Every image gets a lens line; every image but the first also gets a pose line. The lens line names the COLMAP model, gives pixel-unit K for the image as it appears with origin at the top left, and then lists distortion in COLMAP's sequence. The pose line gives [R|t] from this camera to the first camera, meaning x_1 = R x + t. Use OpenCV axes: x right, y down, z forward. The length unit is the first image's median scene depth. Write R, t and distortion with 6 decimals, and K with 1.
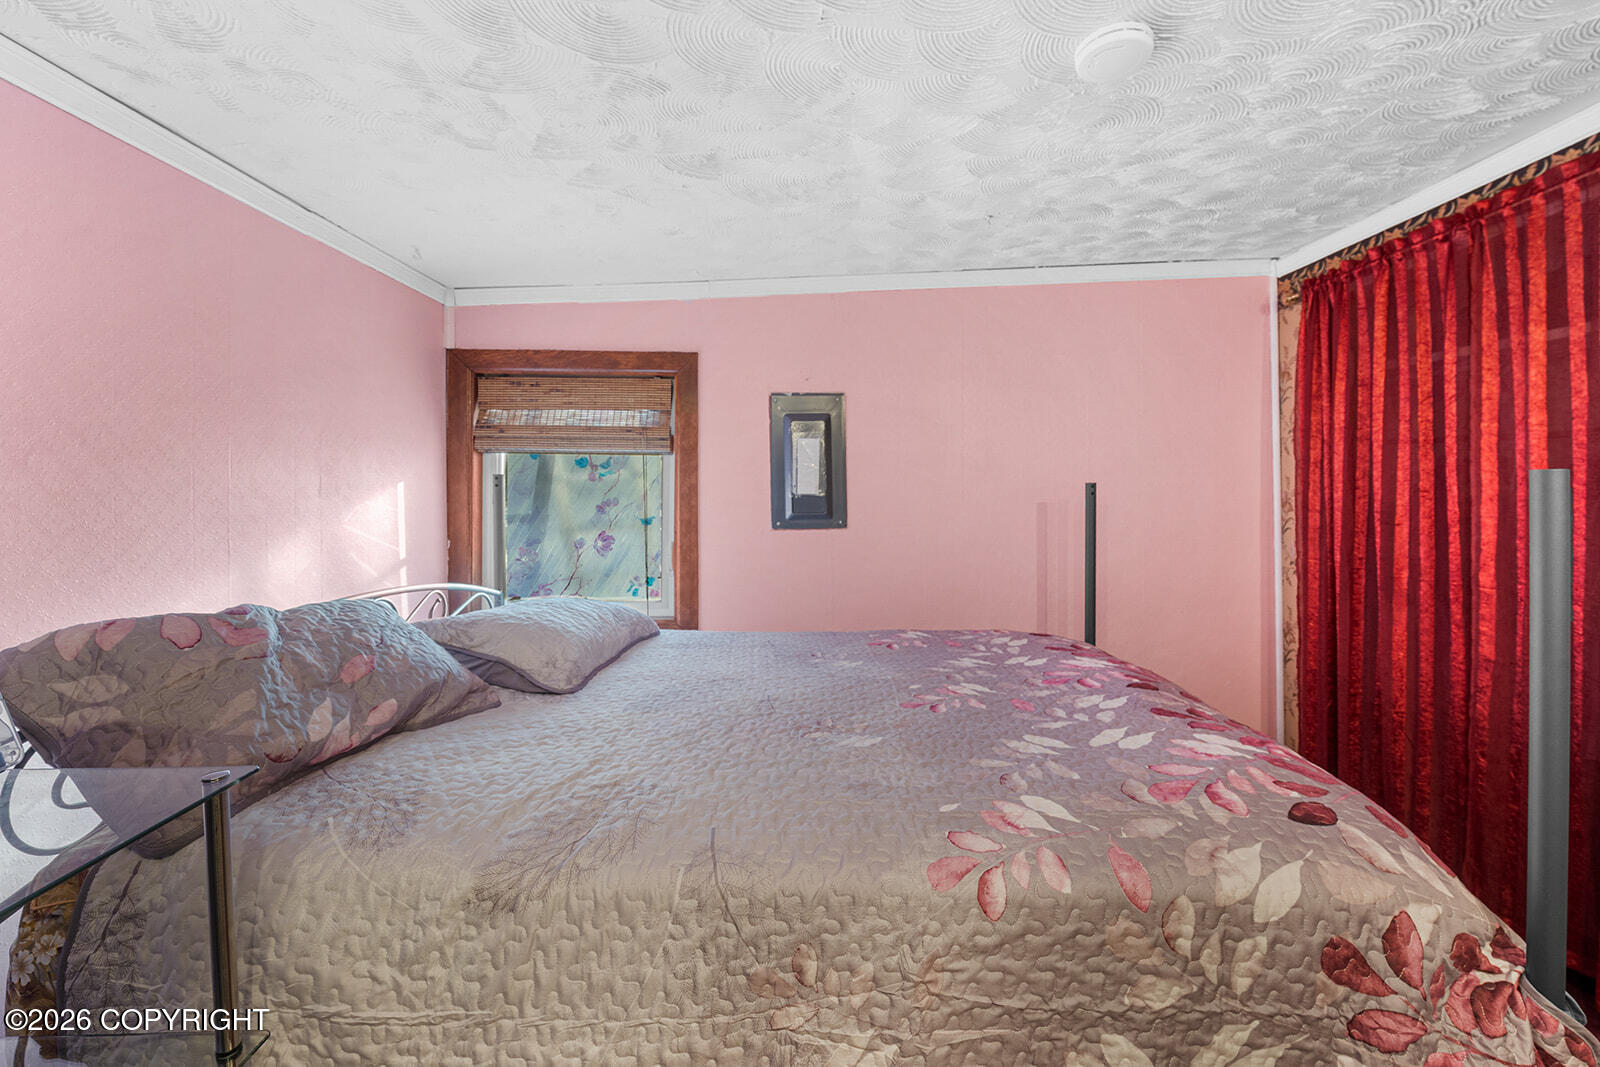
lens RADIAL K [[673.5, 0, 830.7], [0, 673.5, 493.0], [0, 0, 1]] dist [-0.014755, -0.000100]
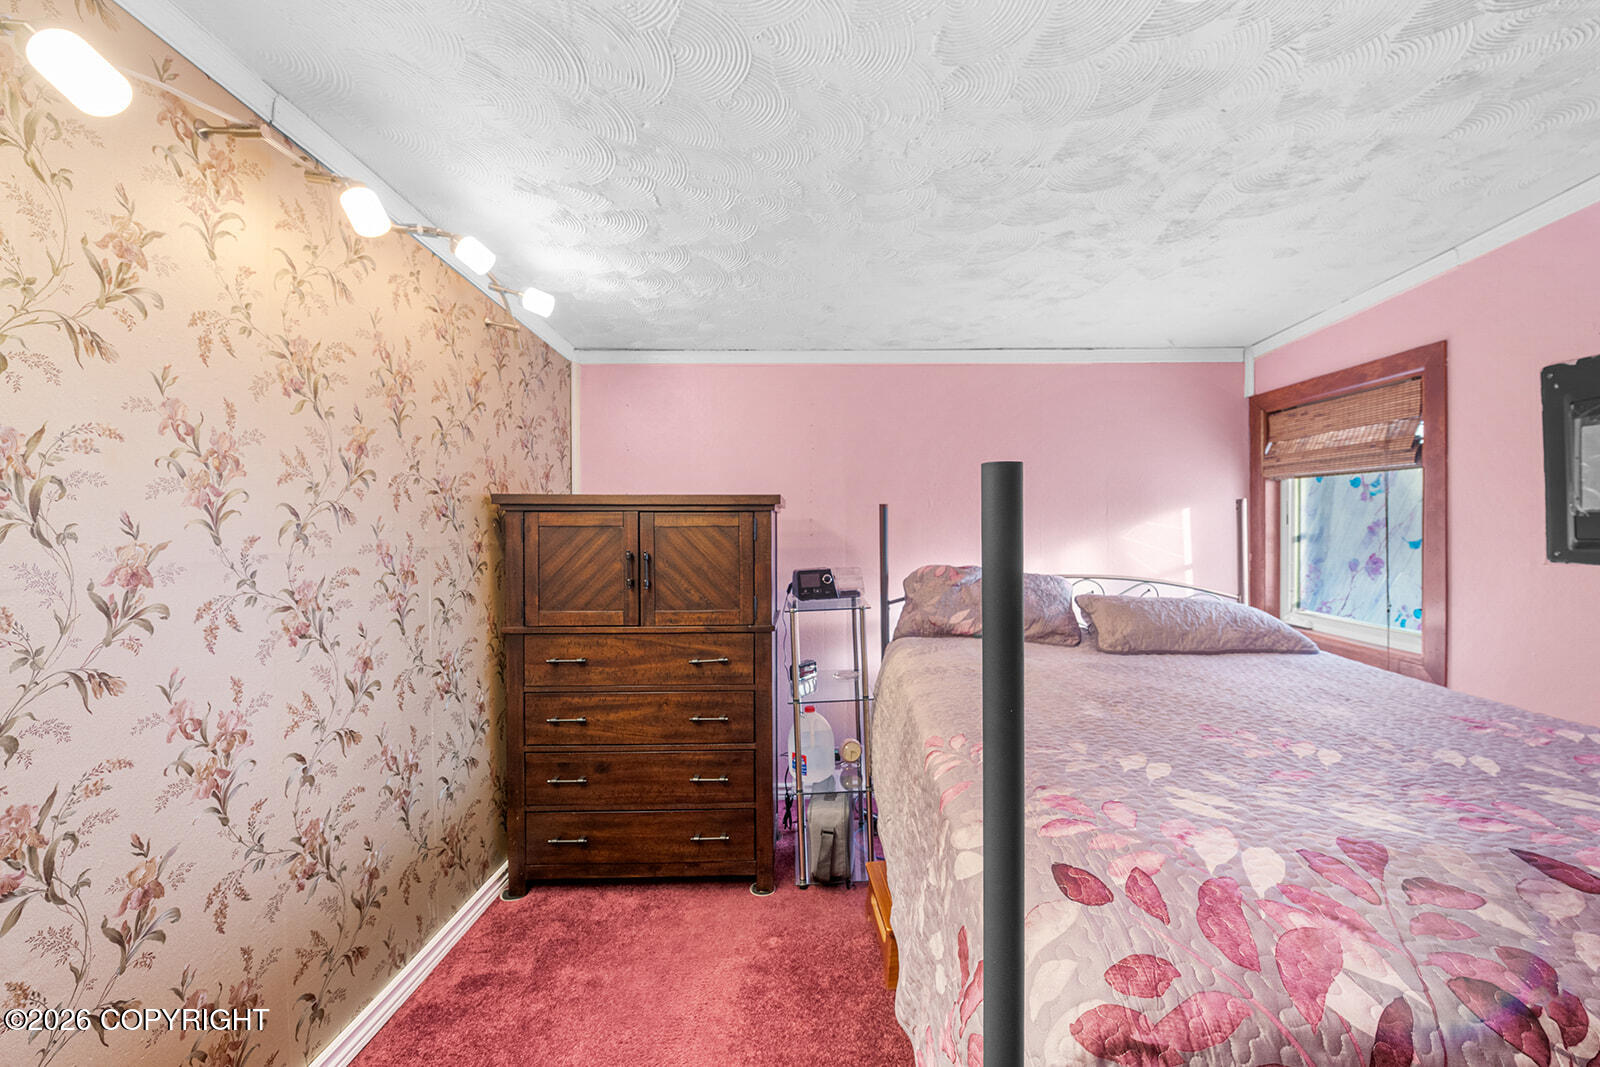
lens RADIAL K [[641.4, 0, 836.2], [0, 641.4, 532.8], [0, 0, 1]] dist [-0.006593, -0.004164]
pose [[-0.036737, 0.015633, -0.999203, 0.772269], [0.006766, 0.999859, 0.015394, 0.011647], [0.999302, -0.006195, -0.036837, 0.364098]]
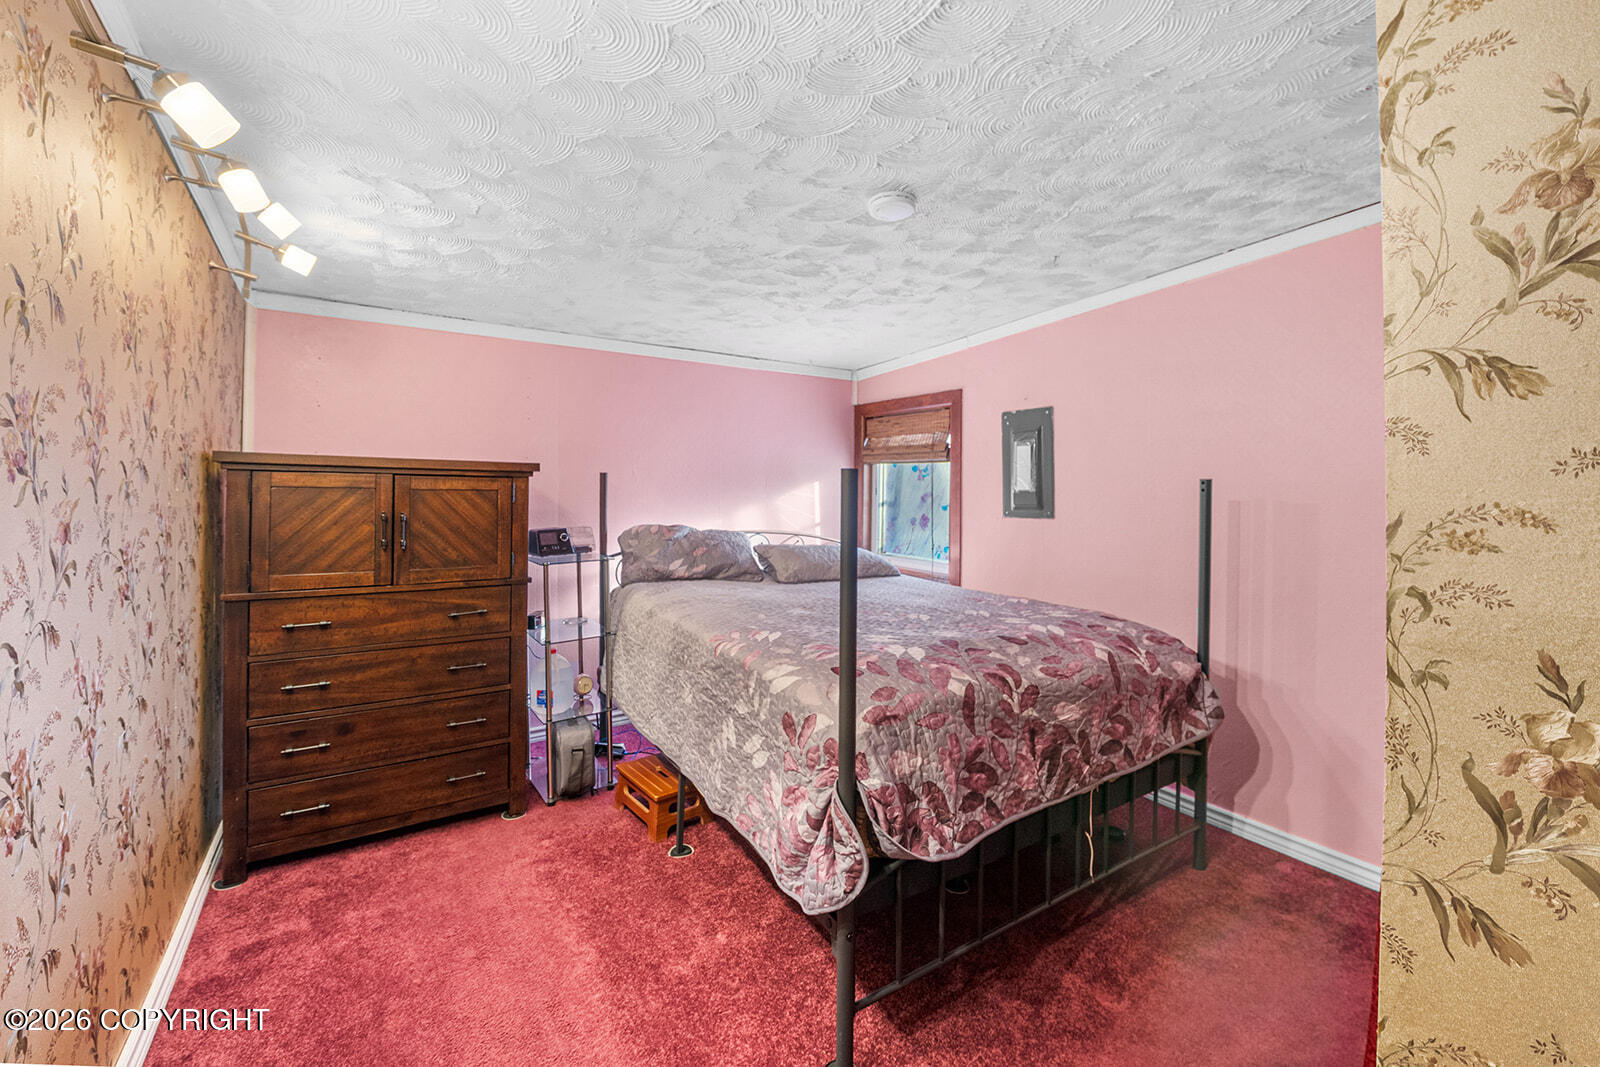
lens RADIAL K [[665.6, 0, 807.0], [0, 665.6, 493.2], [0, 0, 1]] dist [-0.000261, -0.000181]
pose [[0.506639, 0.010835, -0.862090, 1.073862], [-0.012324, 0.999910, 0.005324, 0.007990], [0.862070, 0.007927, 0.506727, 0.022143]]
